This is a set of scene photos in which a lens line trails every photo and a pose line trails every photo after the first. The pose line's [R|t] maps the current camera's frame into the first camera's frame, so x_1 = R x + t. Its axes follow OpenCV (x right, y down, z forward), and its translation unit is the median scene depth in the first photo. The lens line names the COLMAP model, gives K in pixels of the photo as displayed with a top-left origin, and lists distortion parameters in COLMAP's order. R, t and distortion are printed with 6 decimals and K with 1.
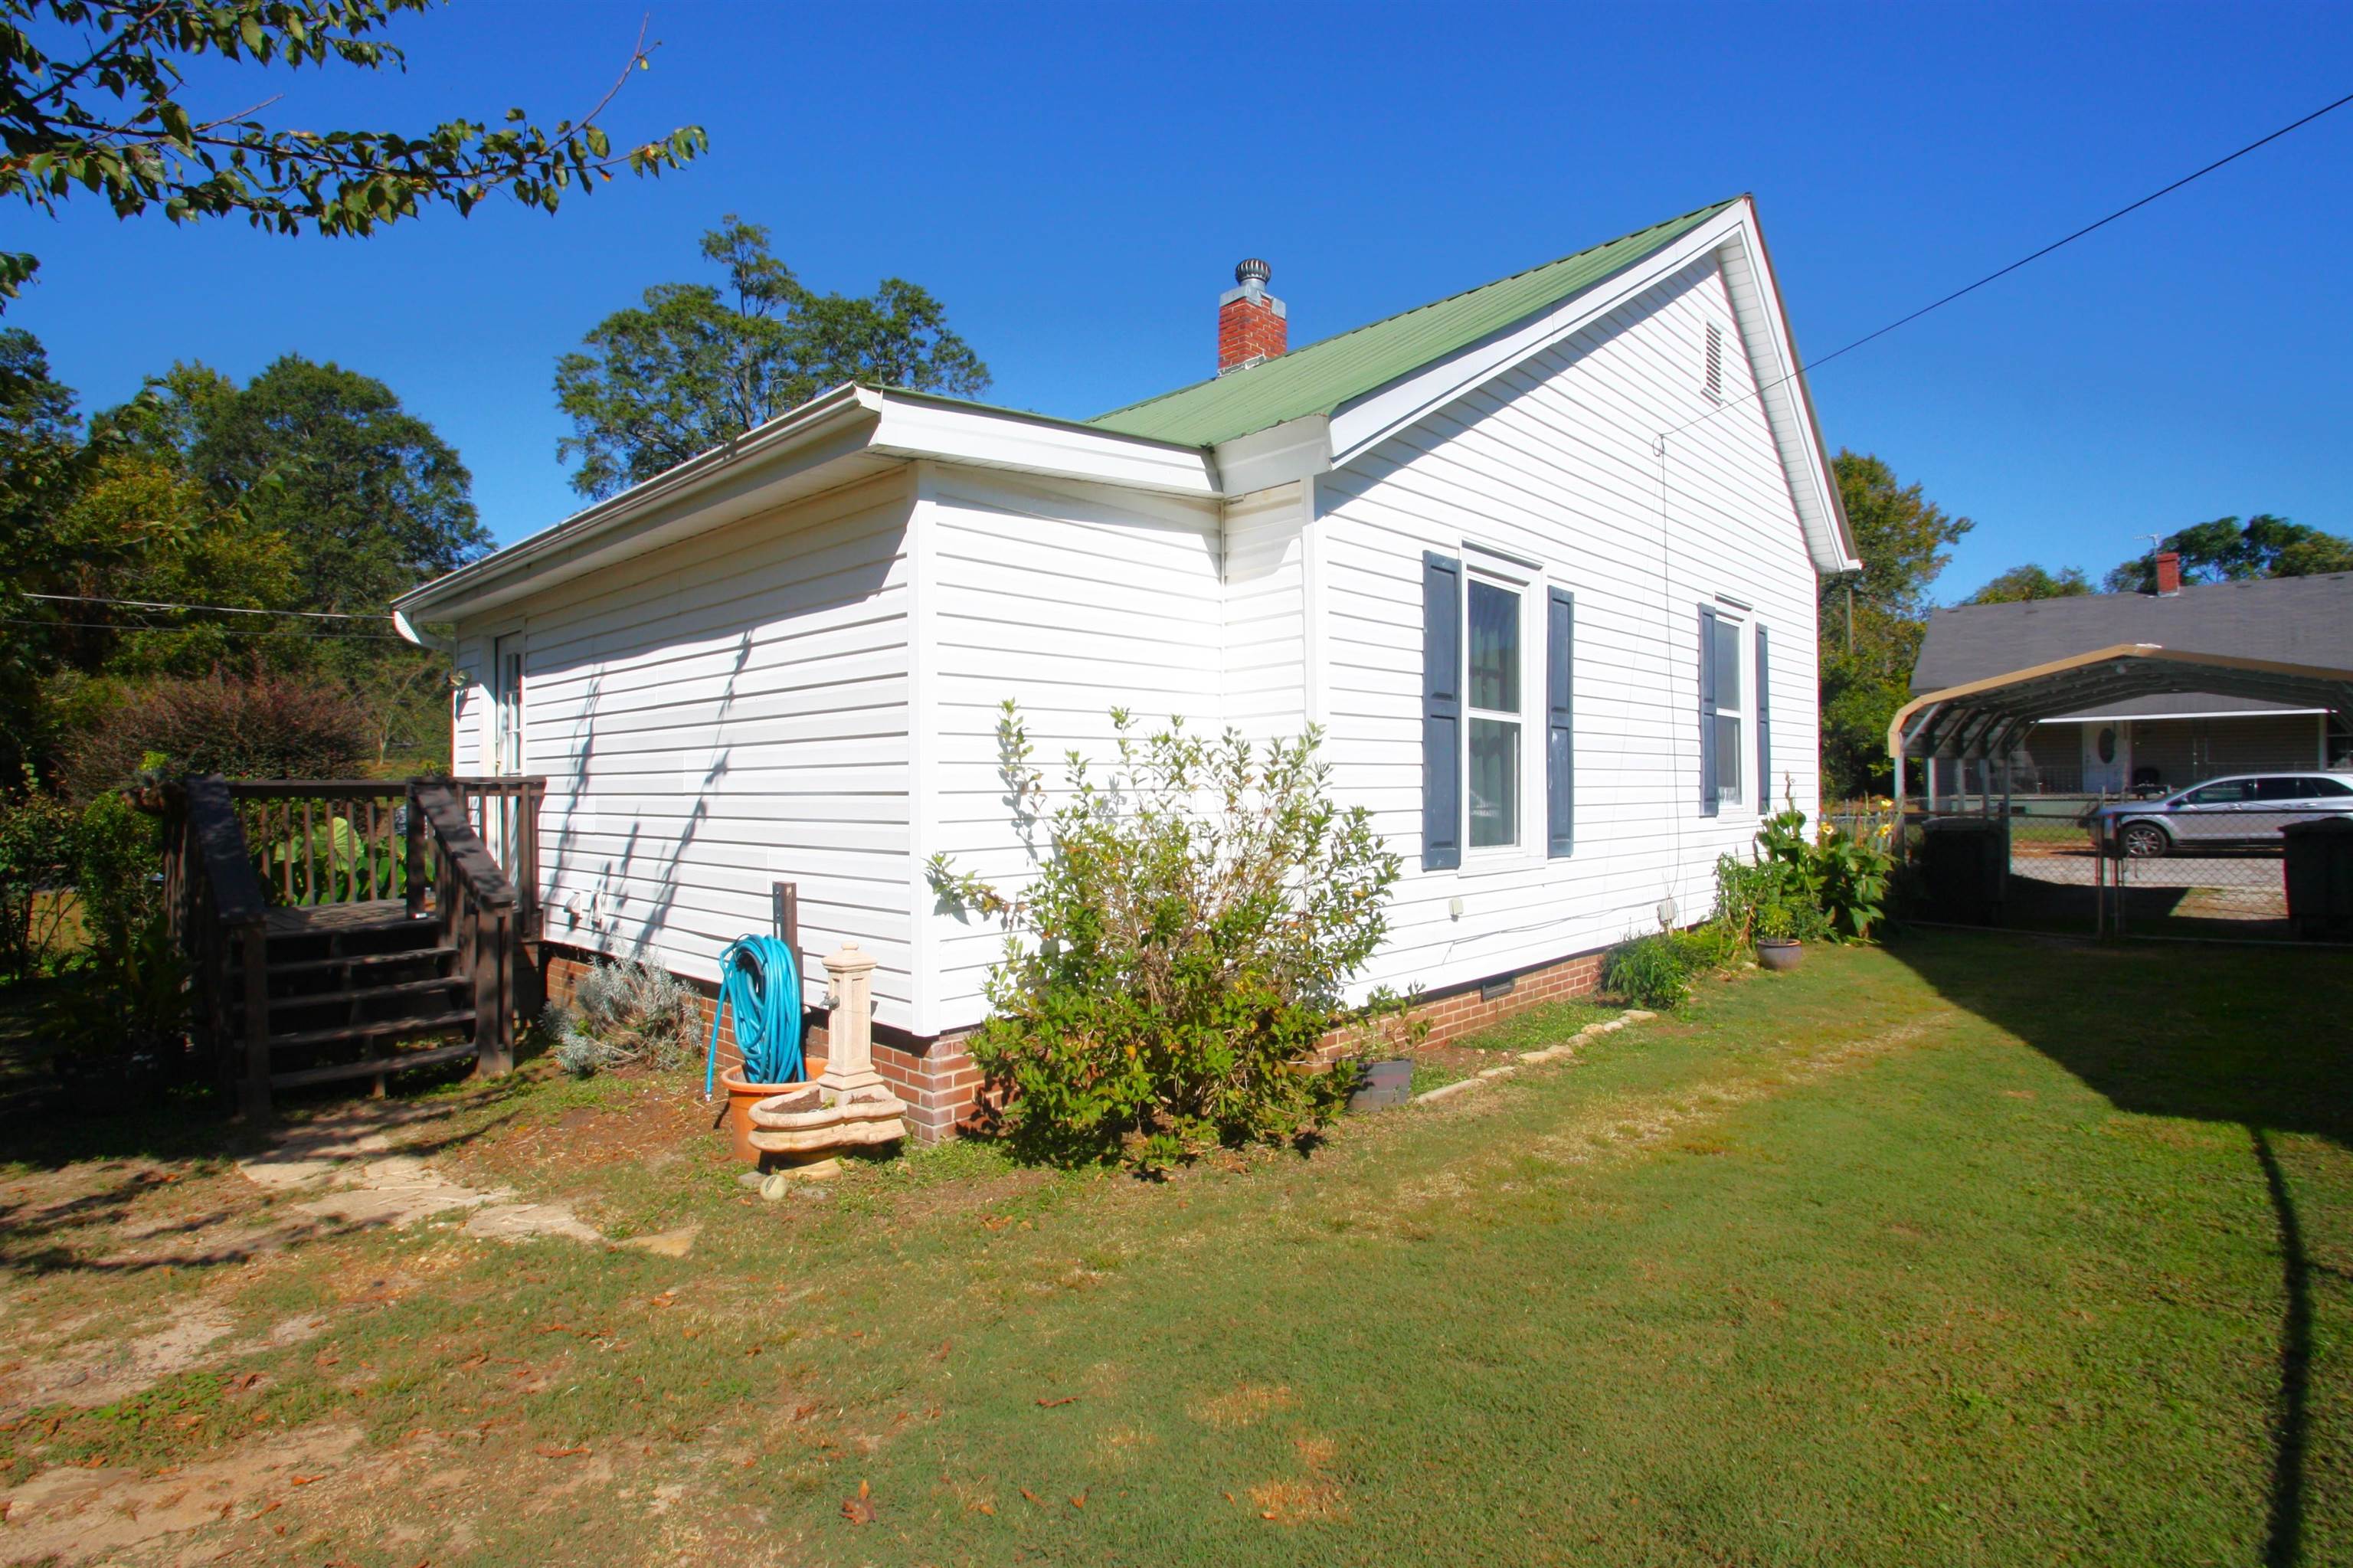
lens RADIAL K [[1123.5, 0, 1174.0], [0, 1123.5, 779.6], [0, 0, 1]] dist [0.017801, -0.019573]
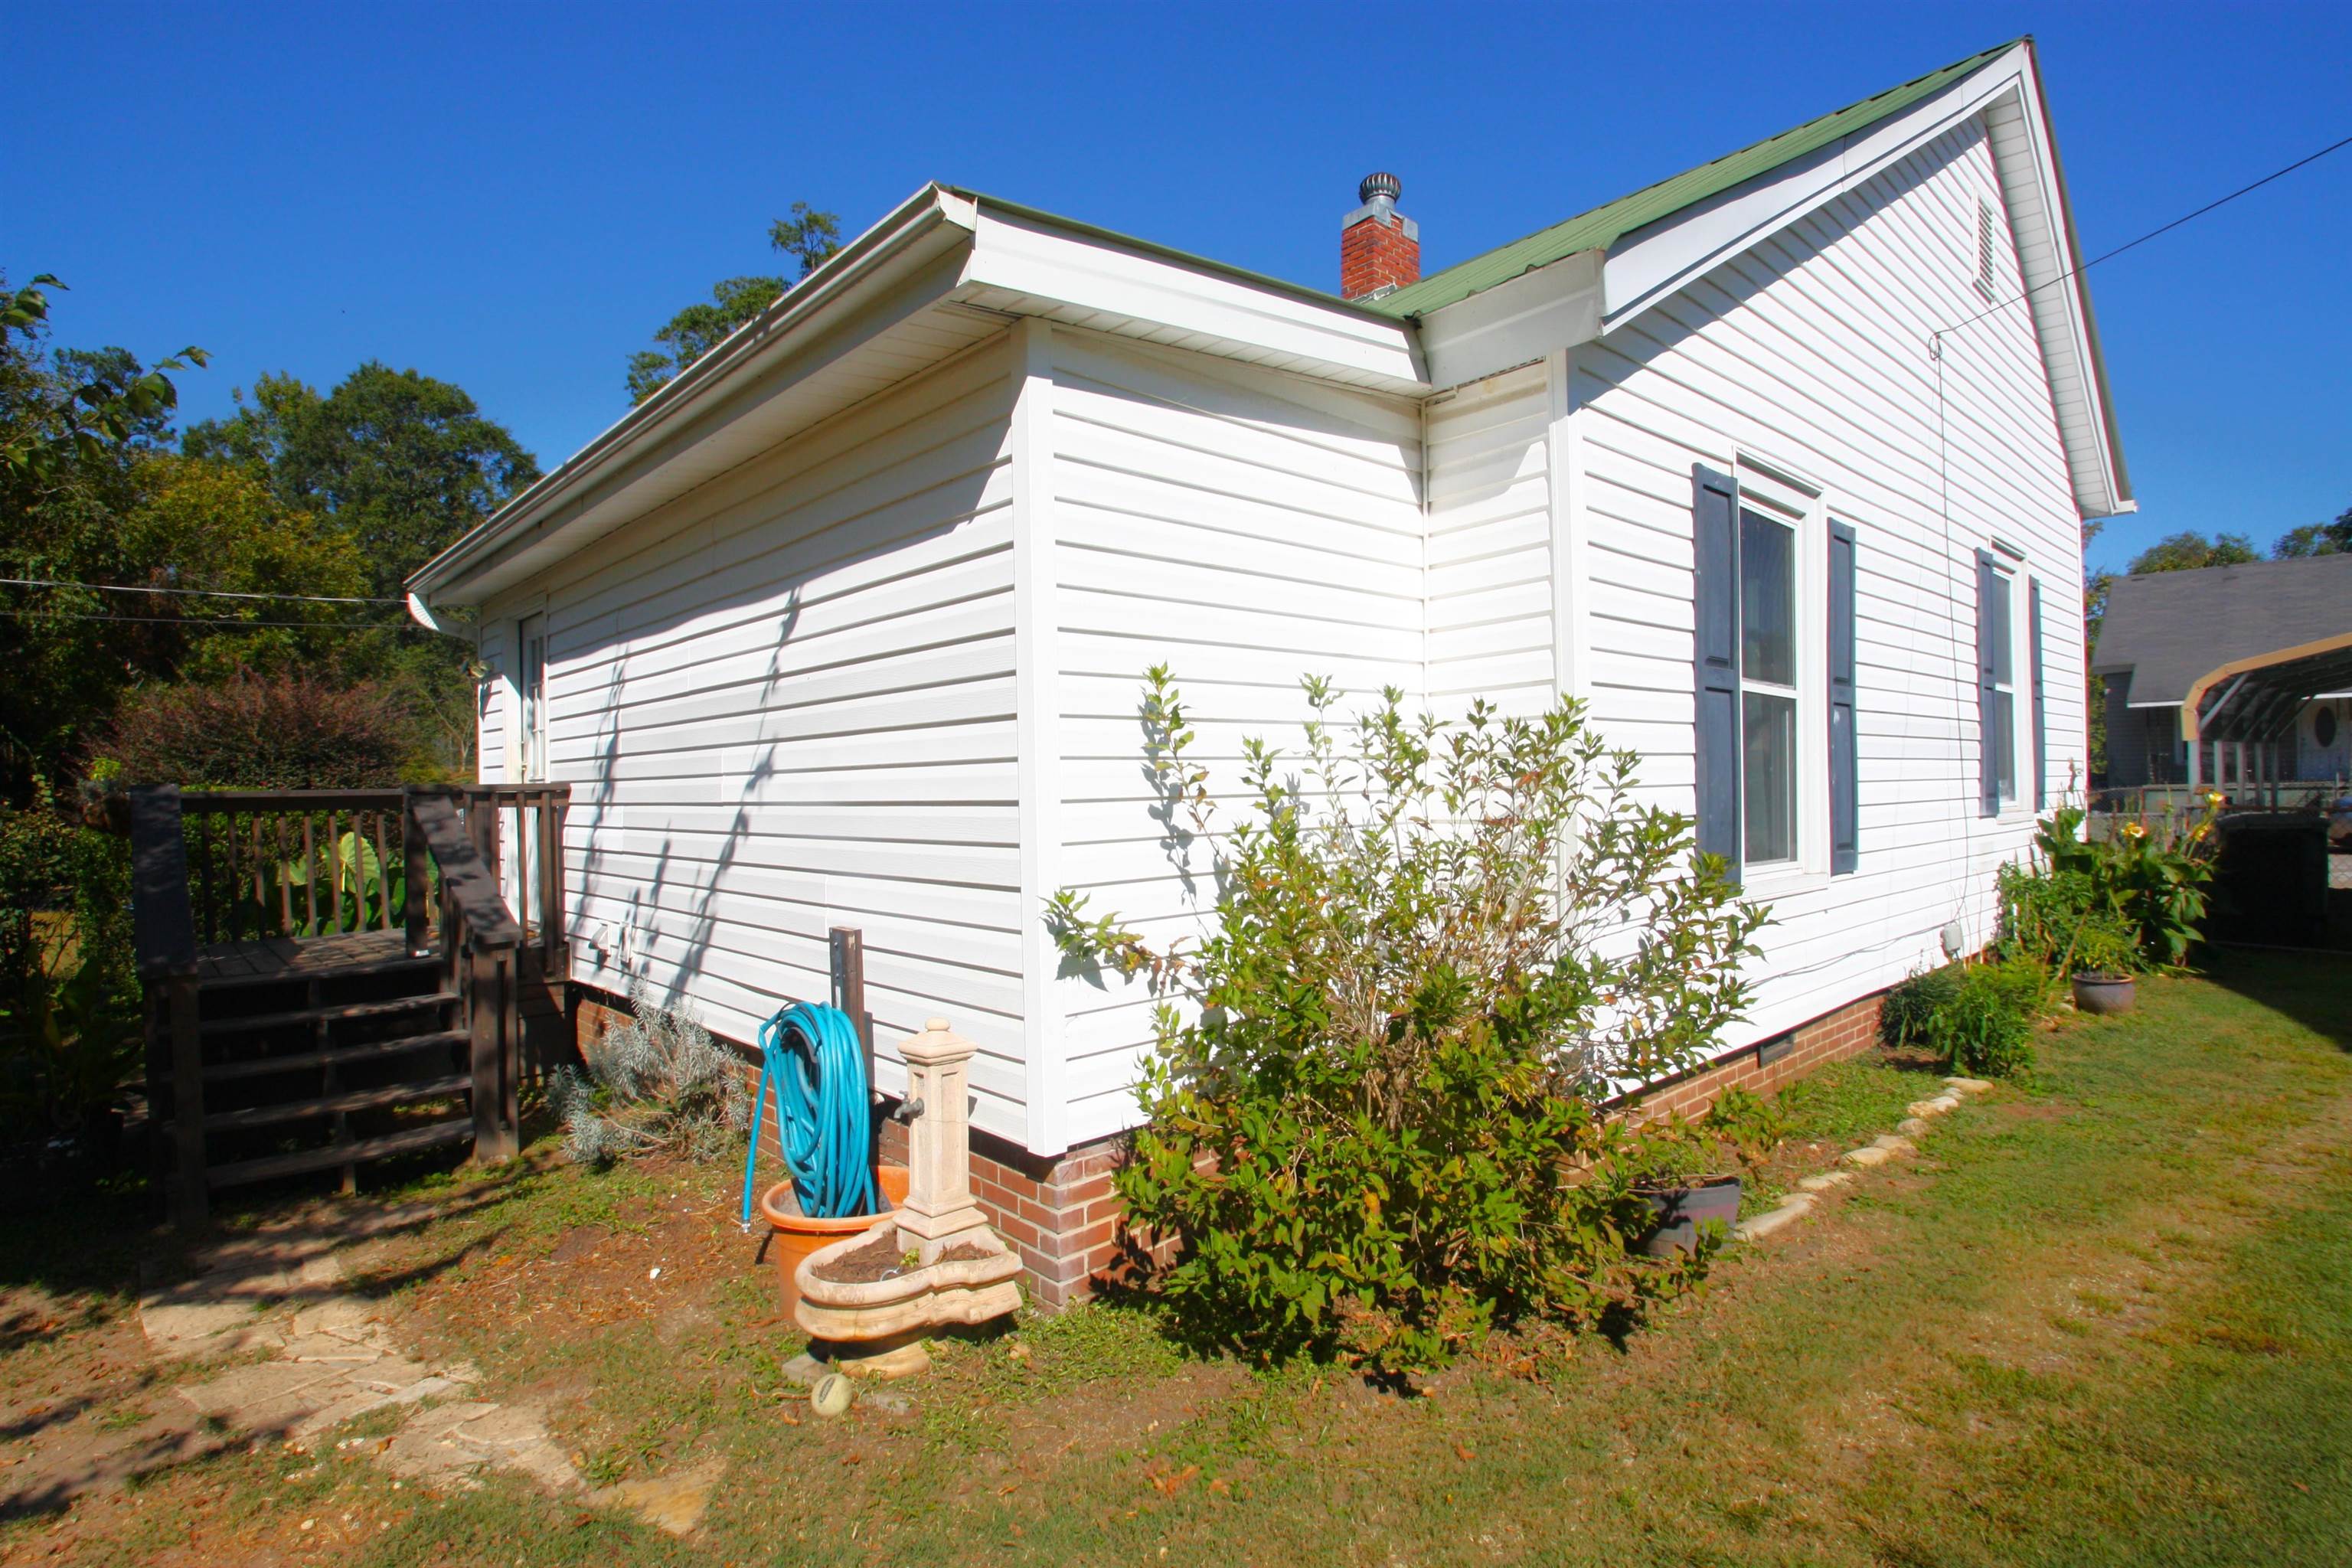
lens RADIAL K [[1123.0, 0, 1173.5], [0, 1123.0, 779.6], [0, 0, 1]] dist [0.017801, -0.019573]
pose [[0.997929, -0.011280, -0.063325, -0.073365], [0.011411, 0.999933, 0.001715, -0.001822], [0.063301, -0.002434, 0.997992, 0.239508]]
